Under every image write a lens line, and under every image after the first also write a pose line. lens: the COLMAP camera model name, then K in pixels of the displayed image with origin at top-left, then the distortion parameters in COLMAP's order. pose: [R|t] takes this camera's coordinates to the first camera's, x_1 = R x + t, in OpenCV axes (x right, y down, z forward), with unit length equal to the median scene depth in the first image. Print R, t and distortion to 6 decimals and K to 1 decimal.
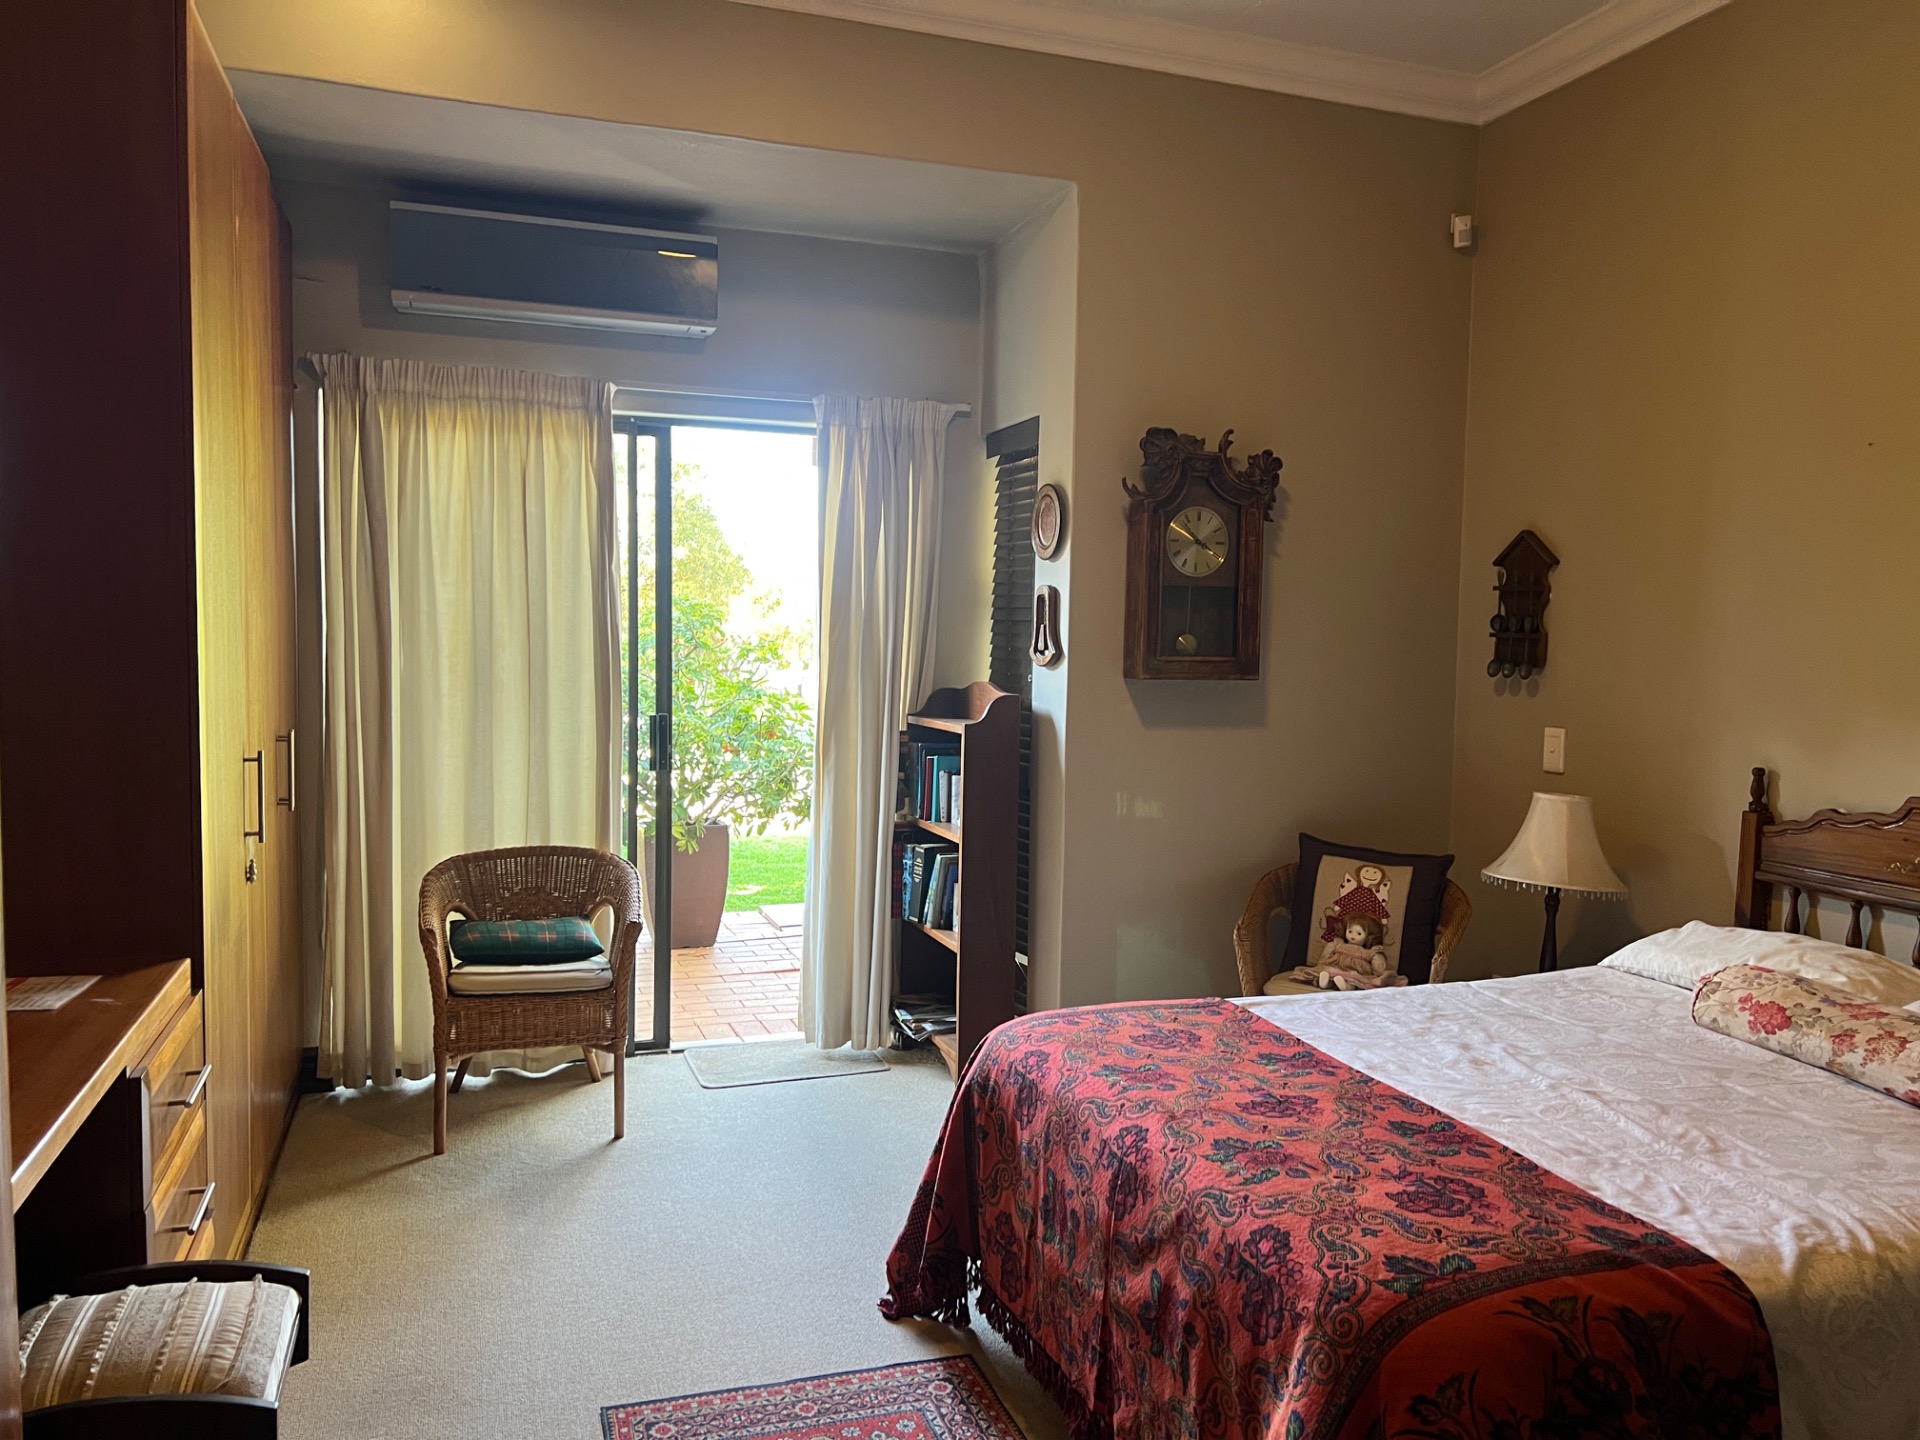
lens RADIAL K [[1477.3, 0, 960.0], [0, 1477.3, 720.0], [0, 0, 1]] dist [0.108497, -0.131824]
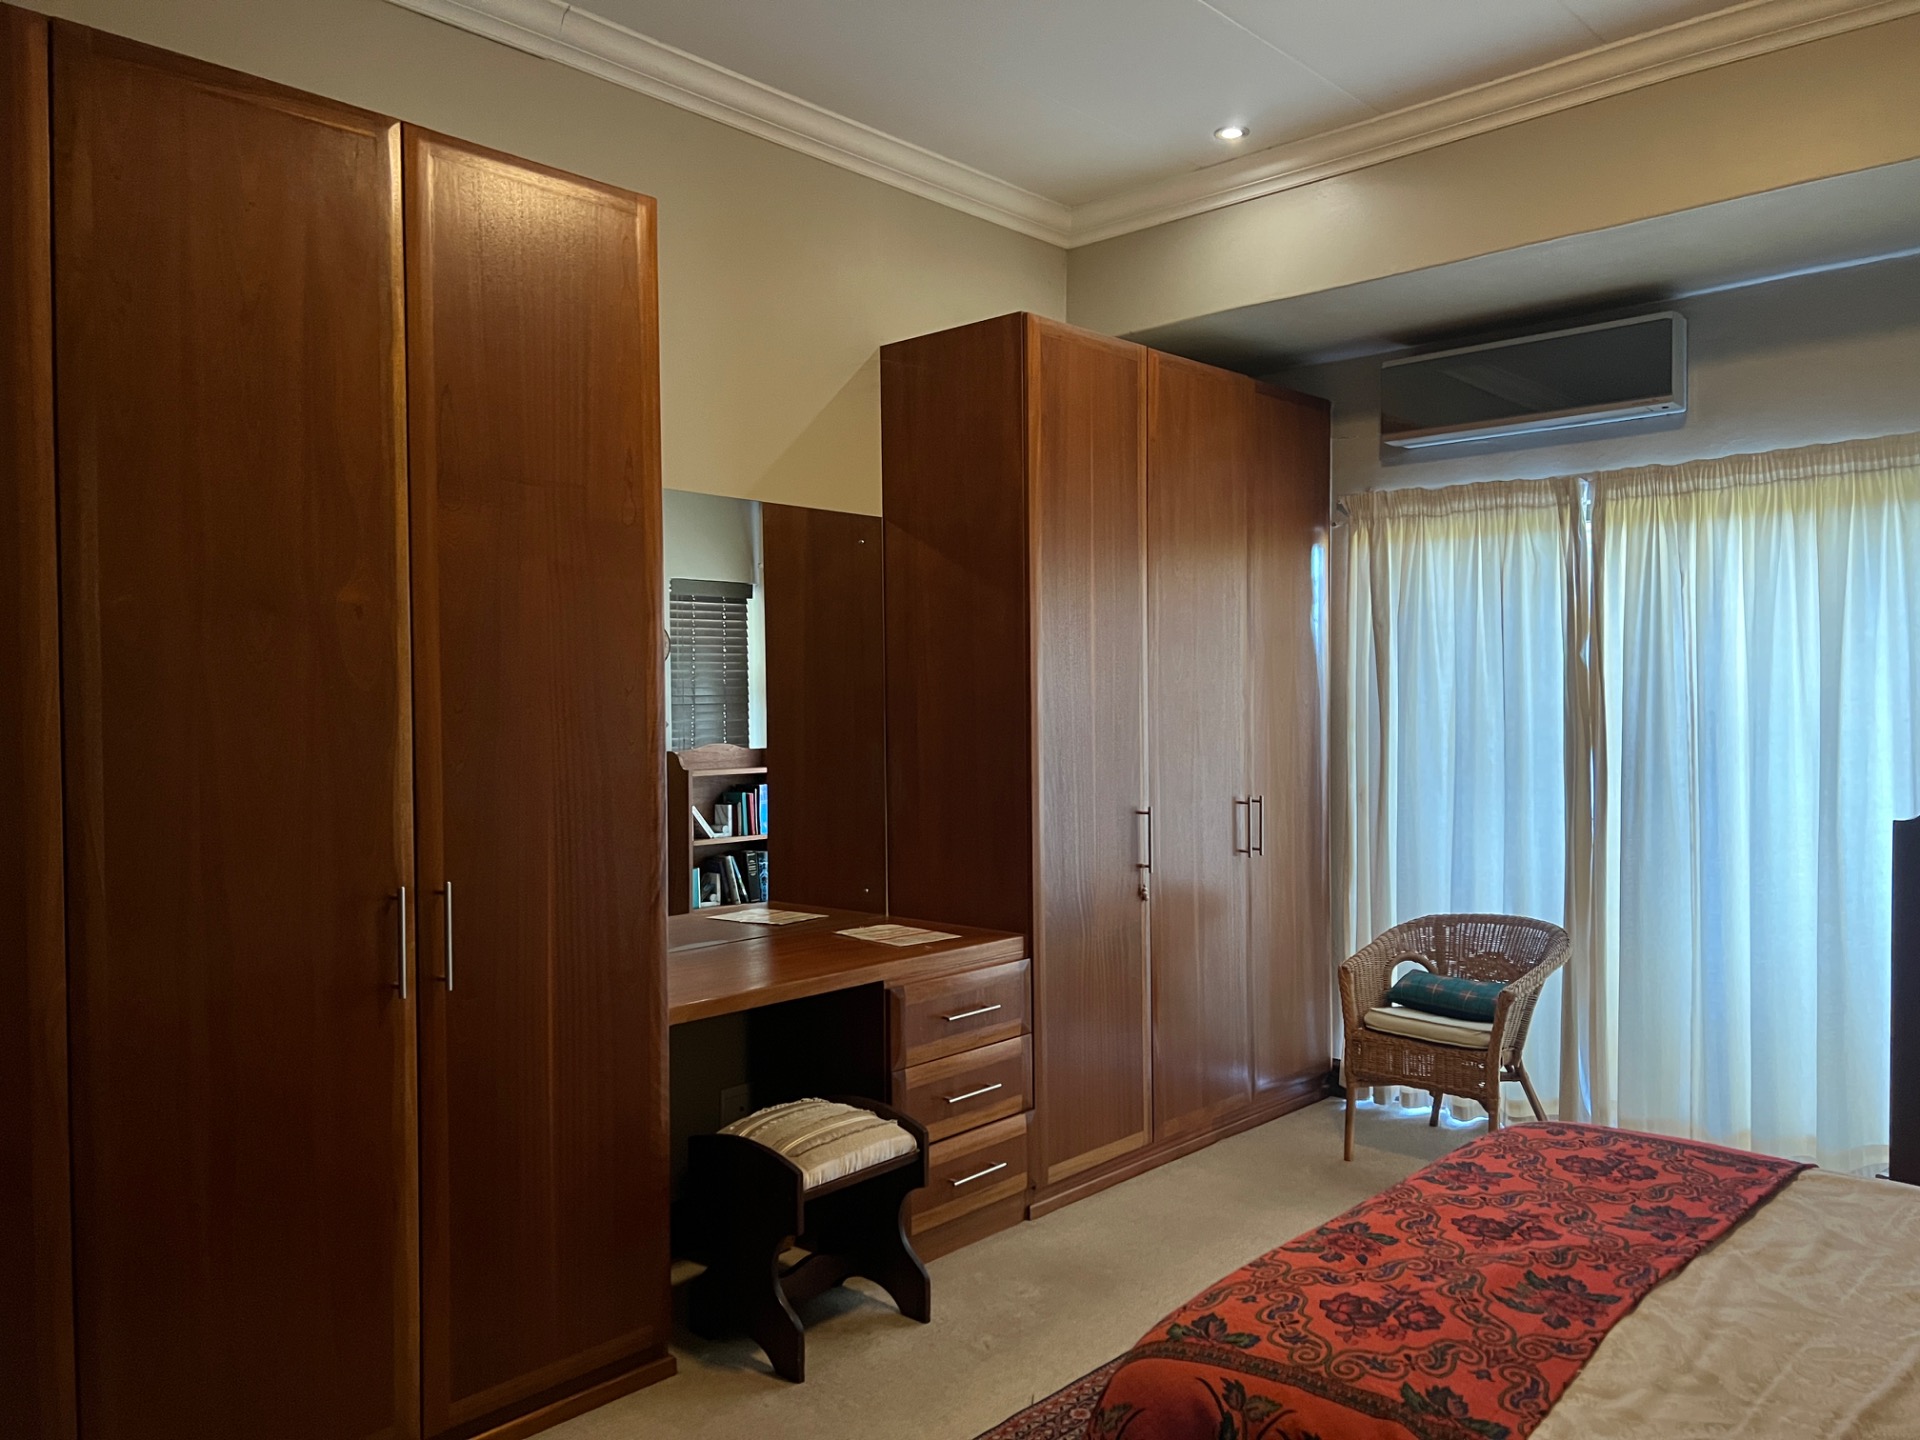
lens RADIAL K [[1431.8, 0, 954.8], [0, 1431.8, 717.3], [0, 0, 1]] dist [0.089365, -0.086300]
pose [[0.477235, -0.010075, -0.878718, 0.782428], [-0.045759, 0.998293, -0.036298, -0.003500], [0.877583, 0.057532, 0.475960, 0.255685]]
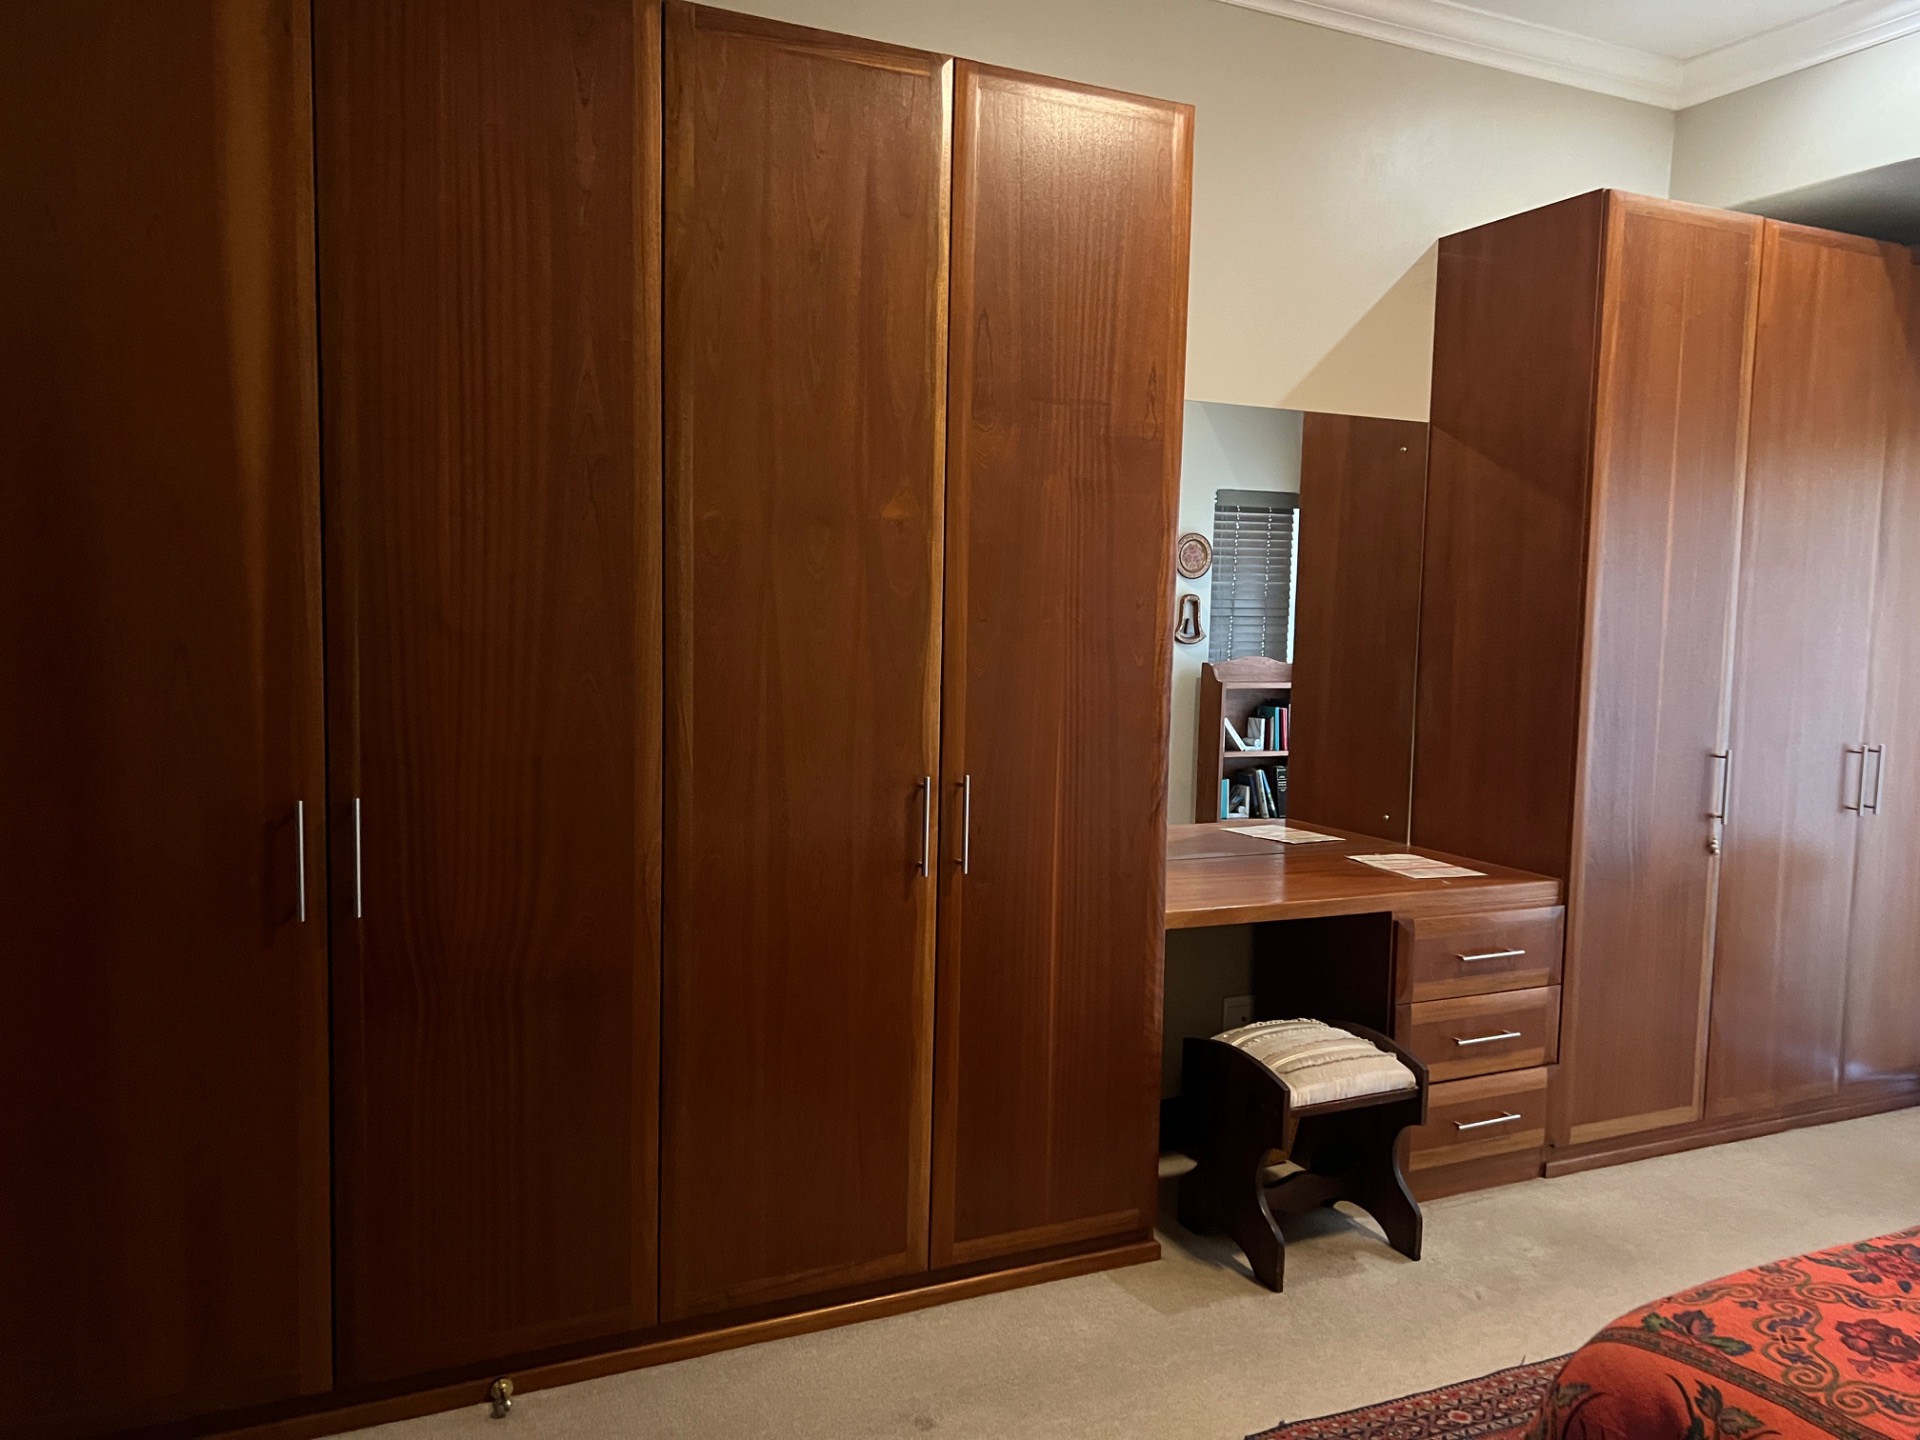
lens RADIAL K [[1425.2, 0, 960.0], [0, 1425.2, 720.0], [0, 0, 1]] dist [0.081085, -0.079582]
pose [[0.127852, 0.064322, -0.989705, 0.797210], [-0.091500, 0.994404, 0.052808, -0.009934], [0.987563, 0.083806, 0.133022, 0.288230]]
